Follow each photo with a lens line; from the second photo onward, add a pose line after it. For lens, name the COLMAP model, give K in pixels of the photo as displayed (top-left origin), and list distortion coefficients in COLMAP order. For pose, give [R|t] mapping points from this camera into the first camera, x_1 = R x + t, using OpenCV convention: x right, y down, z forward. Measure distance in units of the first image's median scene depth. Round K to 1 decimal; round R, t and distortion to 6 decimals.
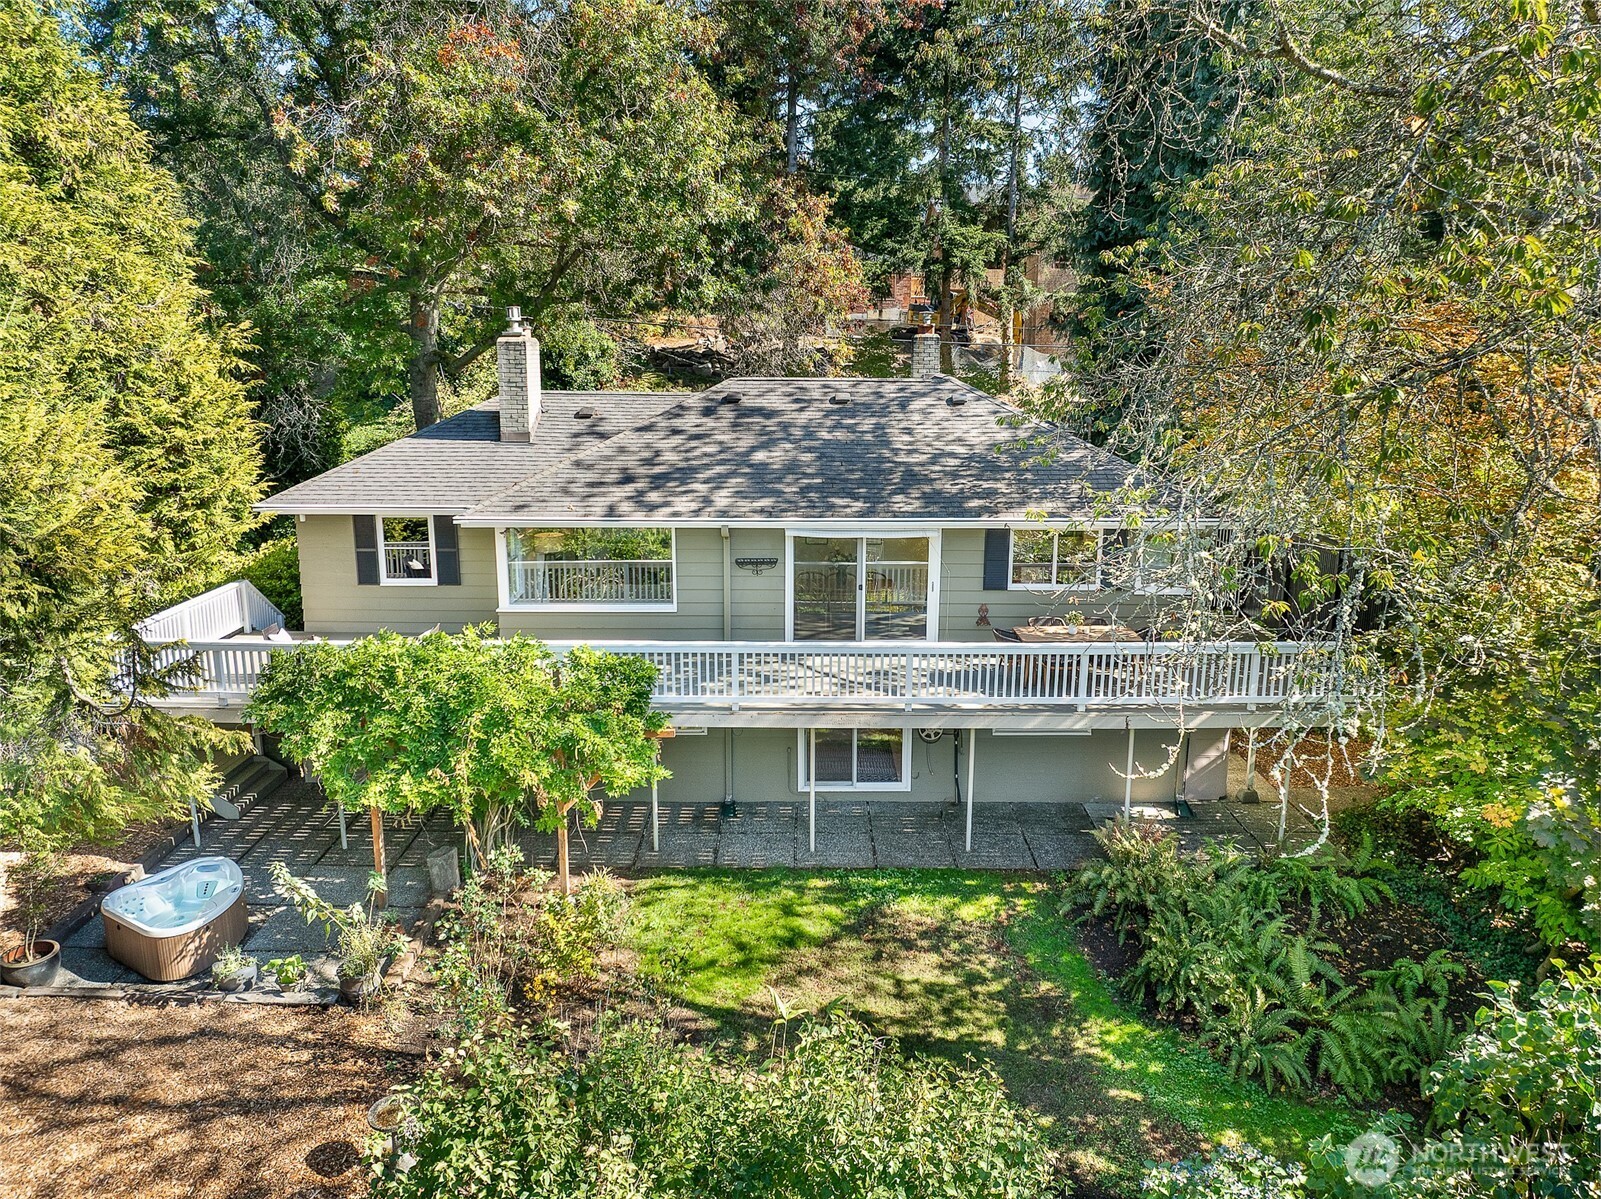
lens RADIAL K [[1348.9, 0, 800.5], [0, 1348.9, 599.5], [0, 0, 1]] dist [-0.006769, -0.003104]
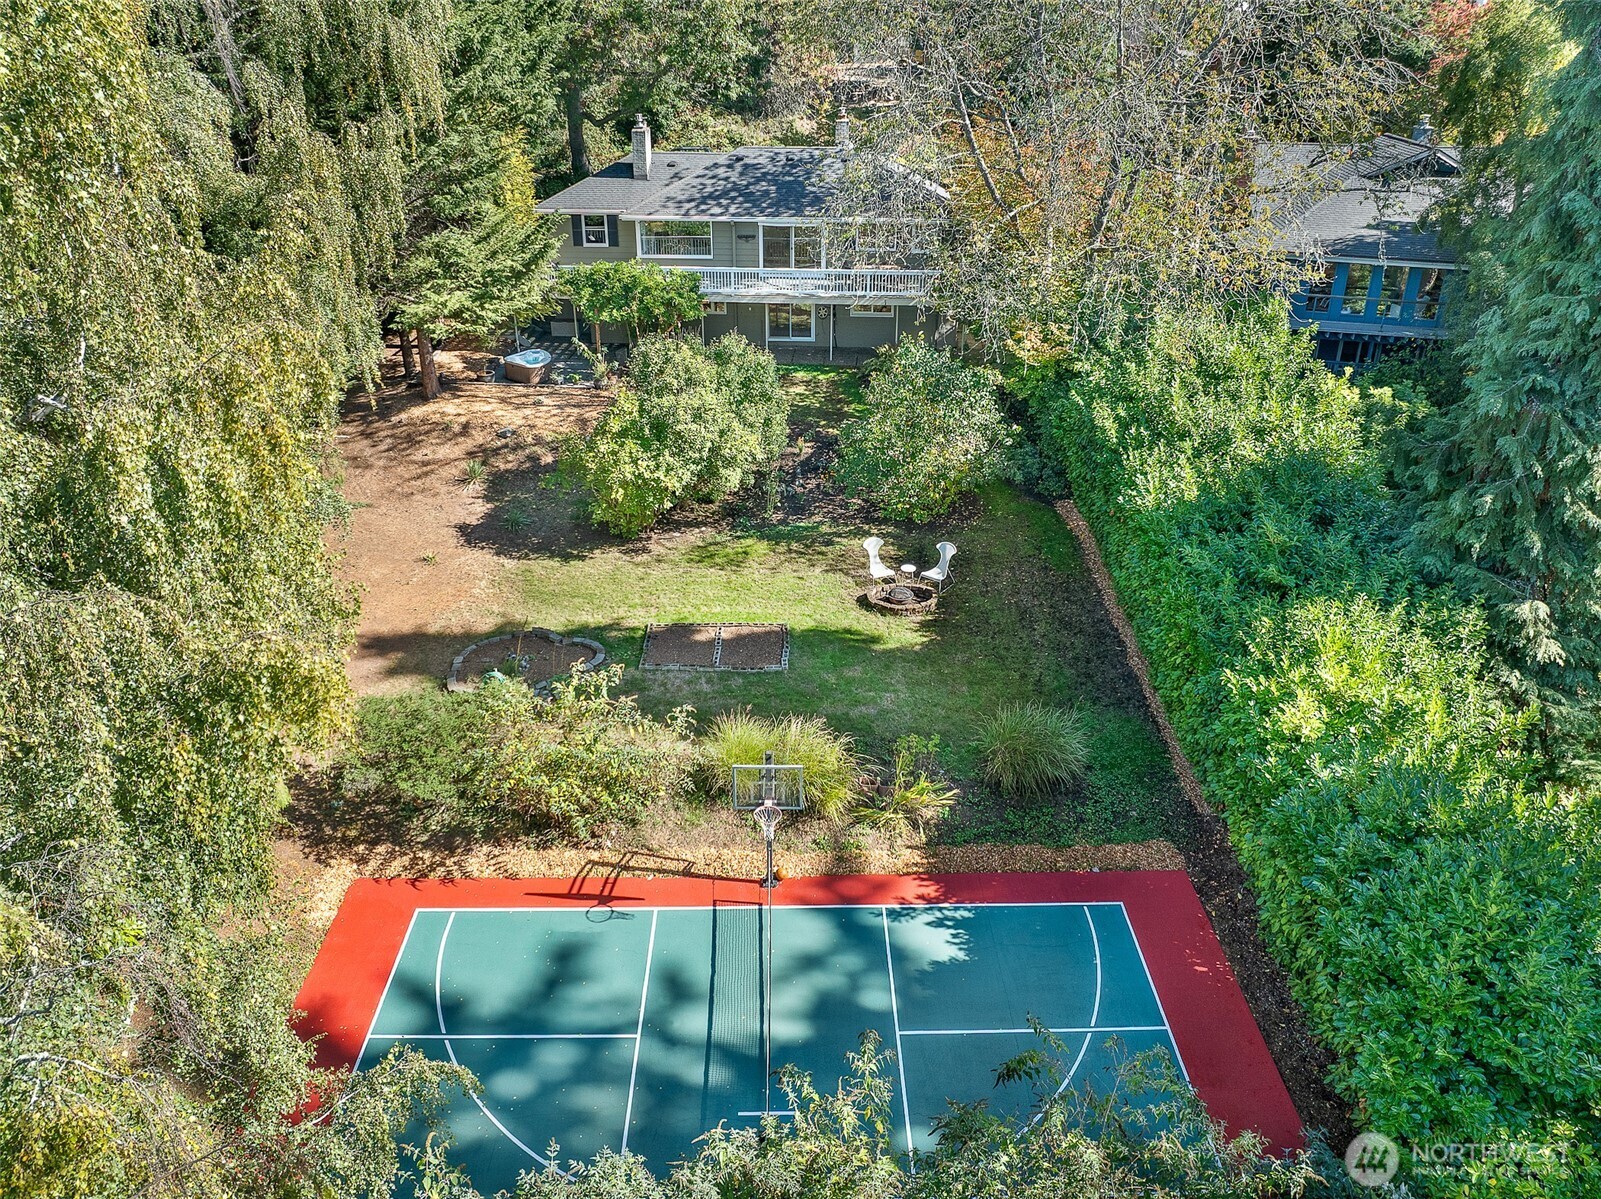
lens RADIAL K [[1348.9, 0, 800.5], [0, 1348.9, 599.5], [0, 0, 1]] dist [-0.006769, -0.003104]
pose [[0.998261, 0.025449, -0.053166, 0.201302], [-0.012802, 0.974070, 0.225885, 0.055486], [0.057536, -0.224812, 0.972702, -1.409498]]
